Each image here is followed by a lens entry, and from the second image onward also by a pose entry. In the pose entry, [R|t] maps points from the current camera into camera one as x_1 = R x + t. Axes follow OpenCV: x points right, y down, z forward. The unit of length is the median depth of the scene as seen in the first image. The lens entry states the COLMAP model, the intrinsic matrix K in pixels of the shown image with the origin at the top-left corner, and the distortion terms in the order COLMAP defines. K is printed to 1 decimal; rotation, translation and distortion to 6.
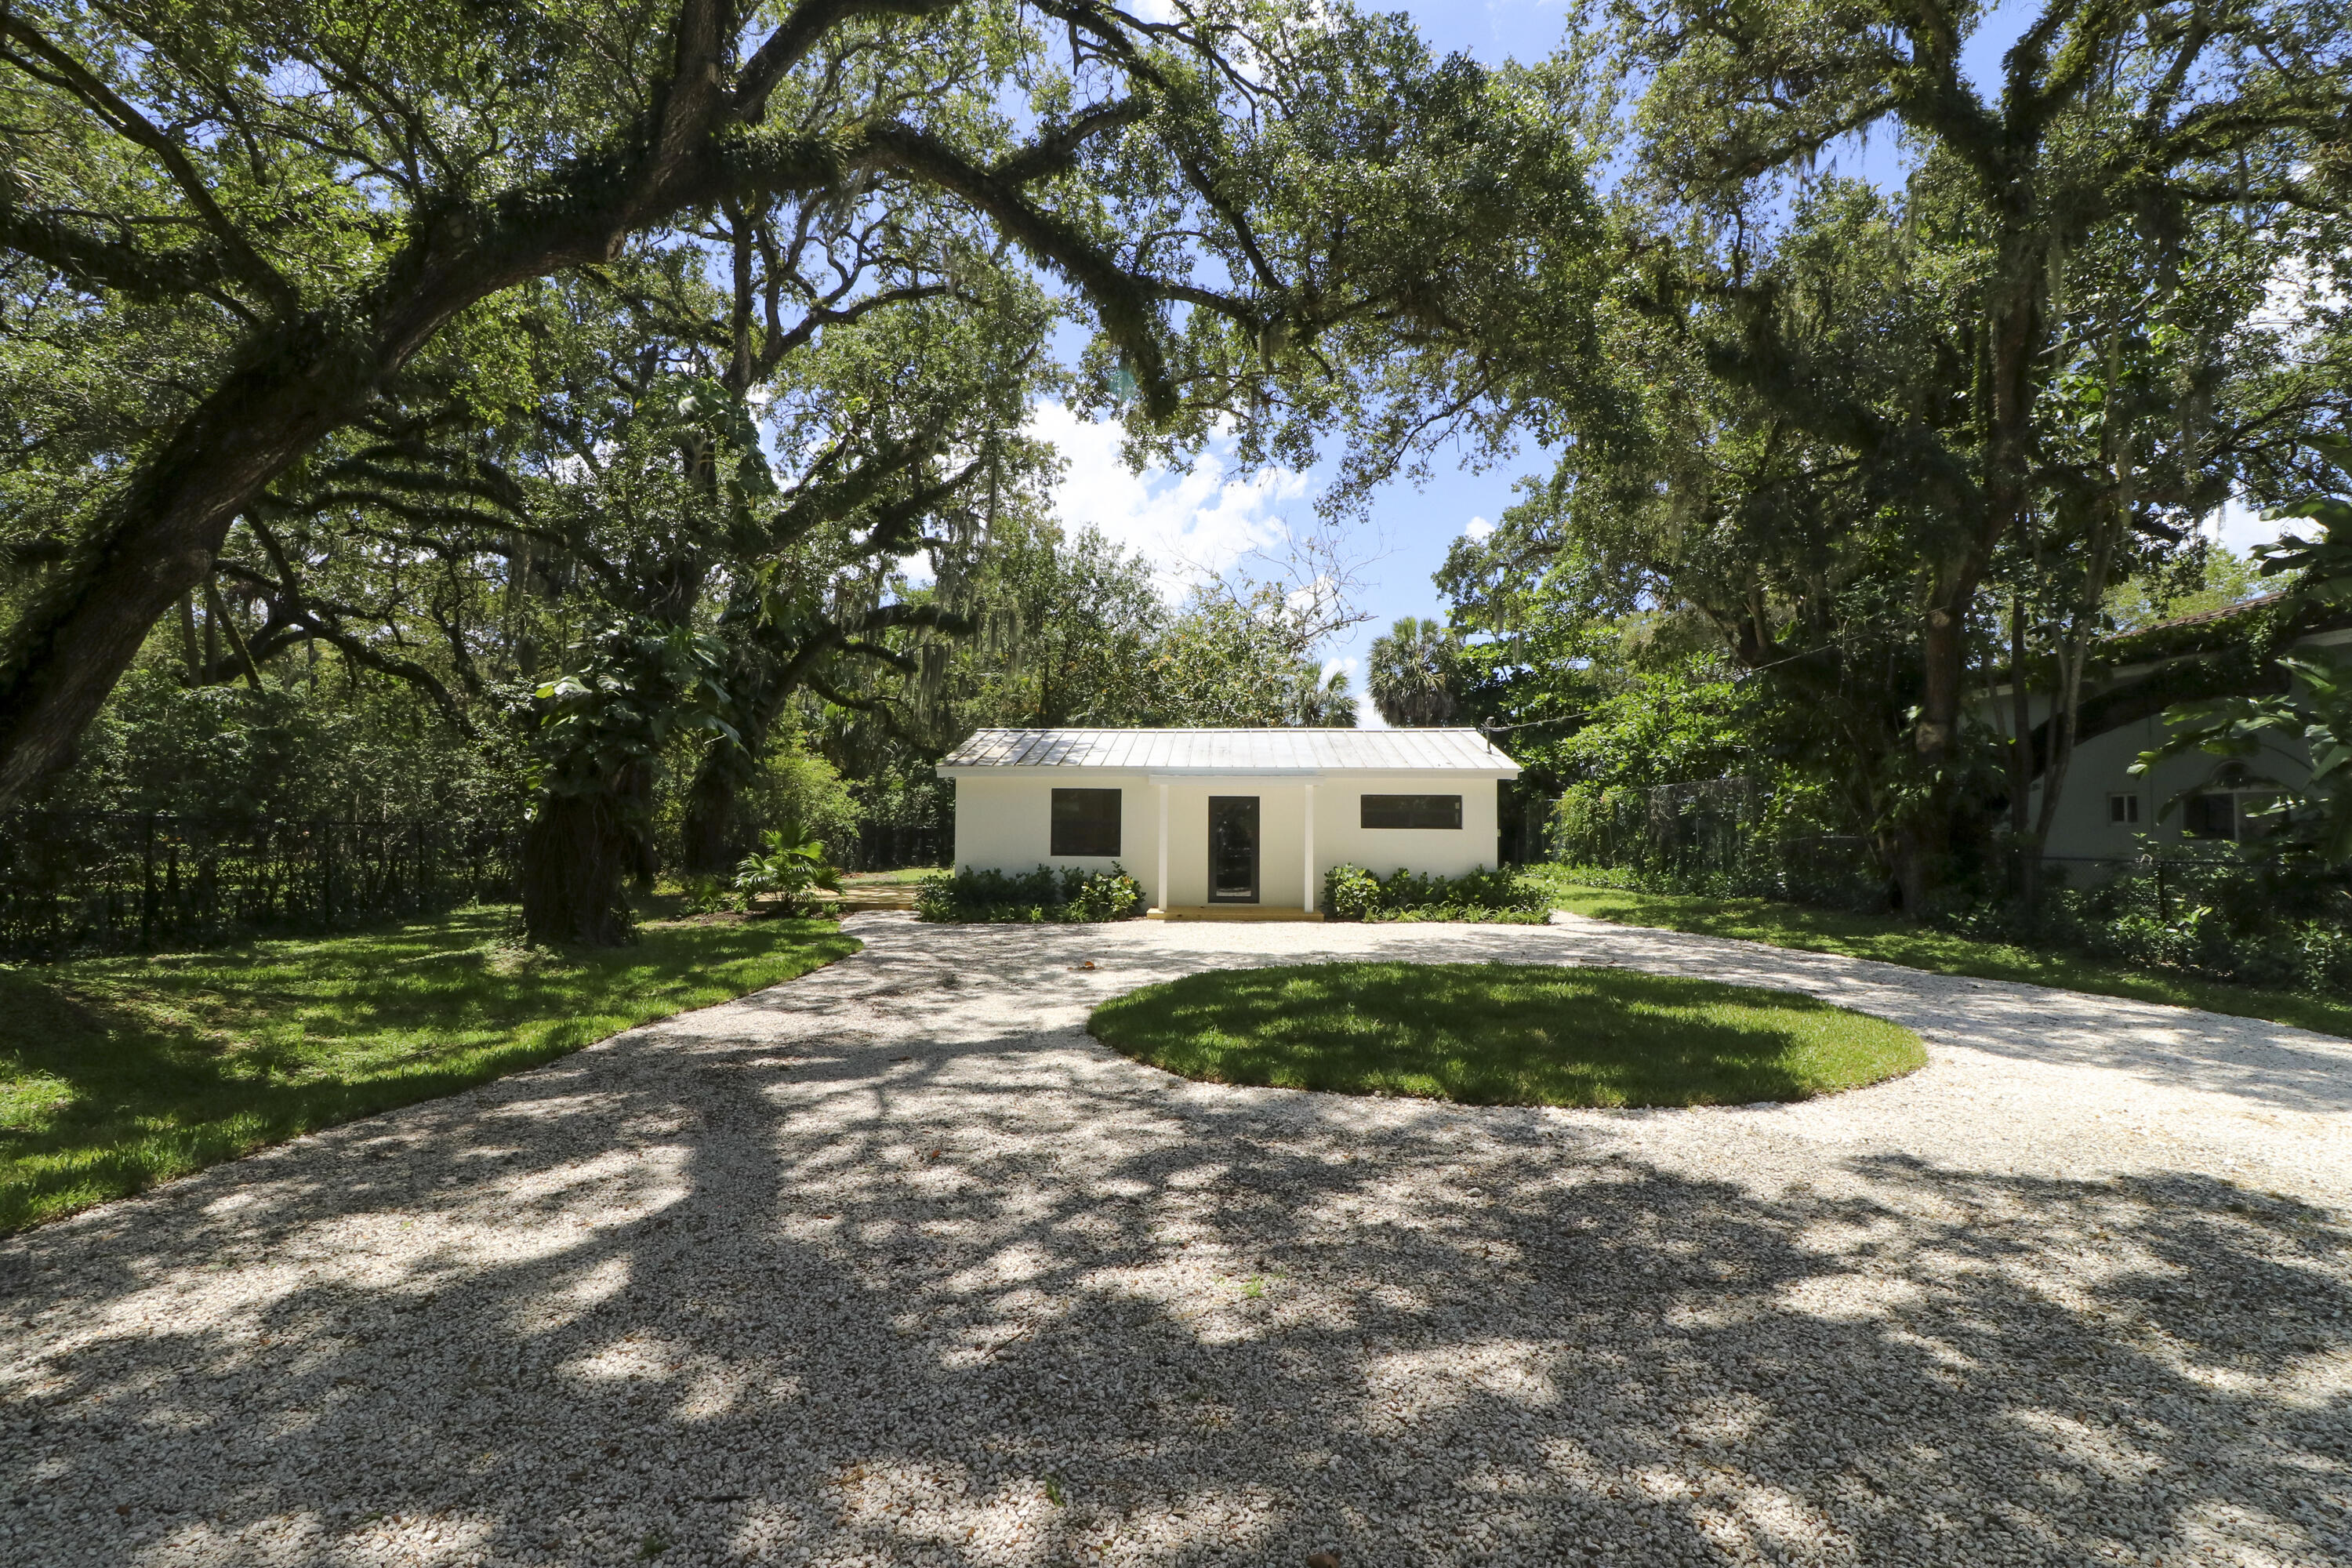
lens RADIAL K [[1081.4, 0, 1178.0], [0, 1081.4, 769.0], [0, 0, 1]] dist [-0.005672, -0.004981]
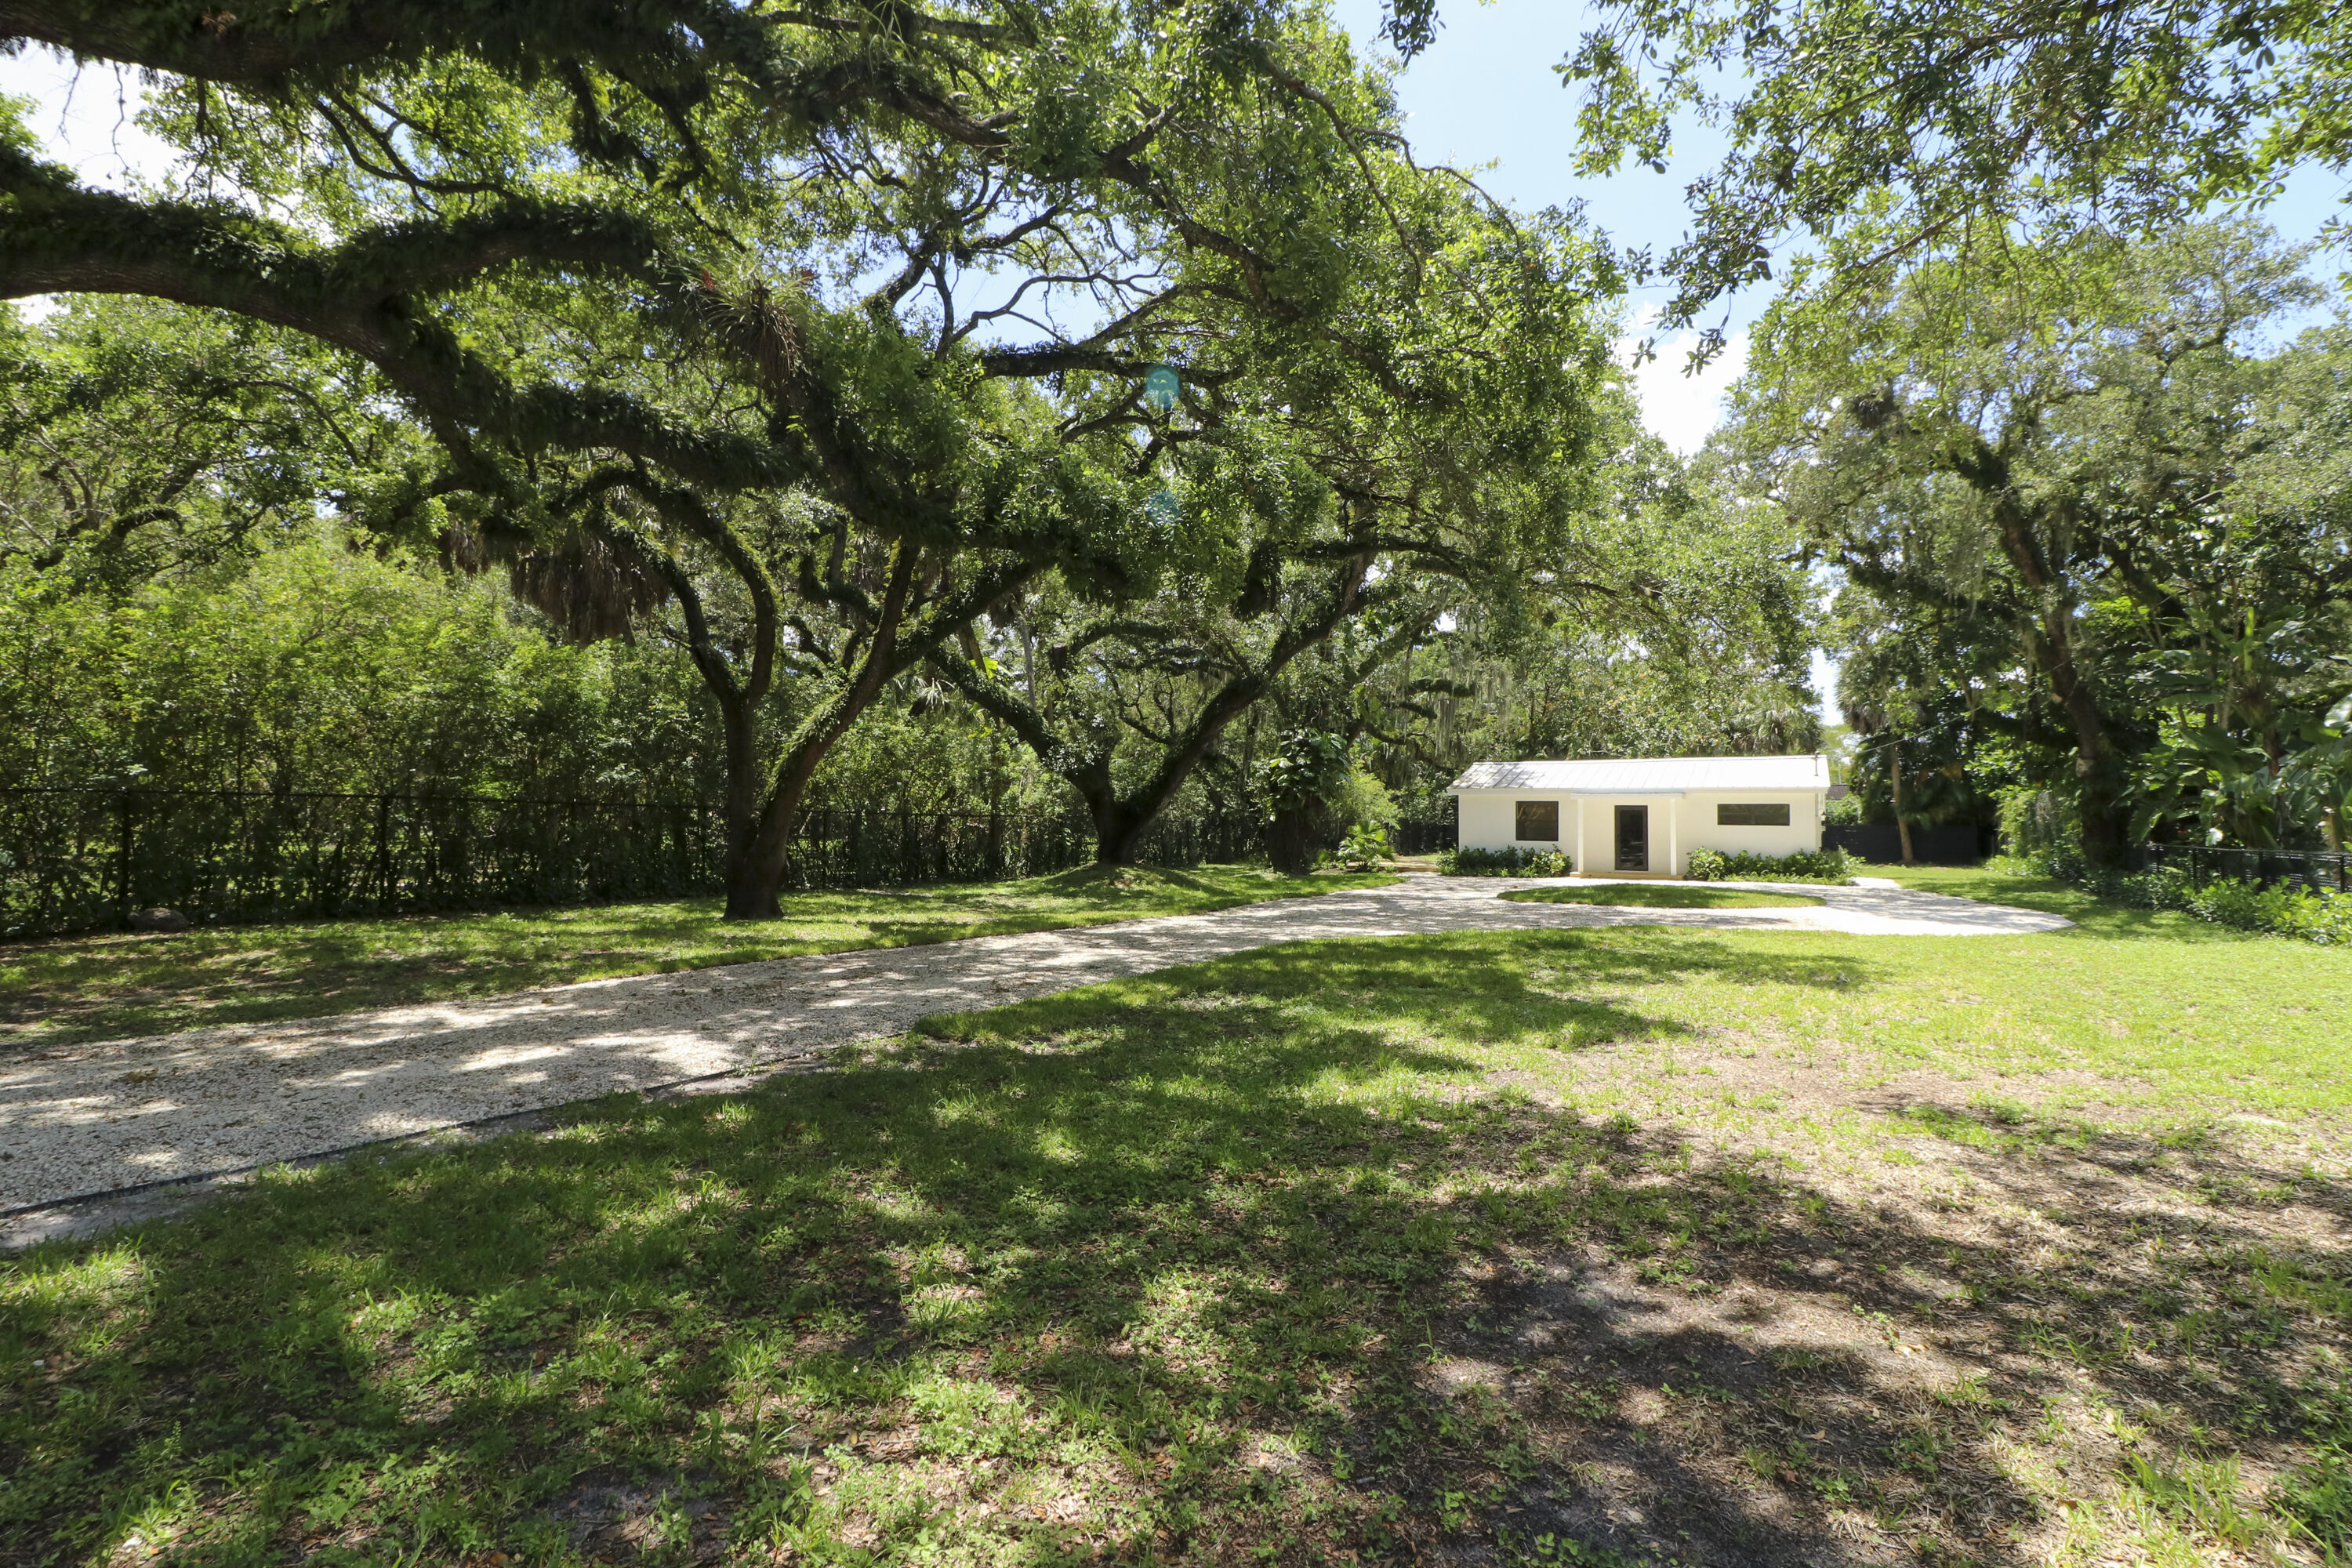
lens RADIAL K [[1081.4, 0, 1185.1], [0, 1081.4, 774.0], [0, 0, 1]] dist [-0.005672, -0.004981]
pose [[0.891527, -0.018312, -0.452598, 0.189193], [0.021629, 0.999764, 0.002155, -0.039685], [0.452452, -0.011711, 0.891712, -0.748312]]
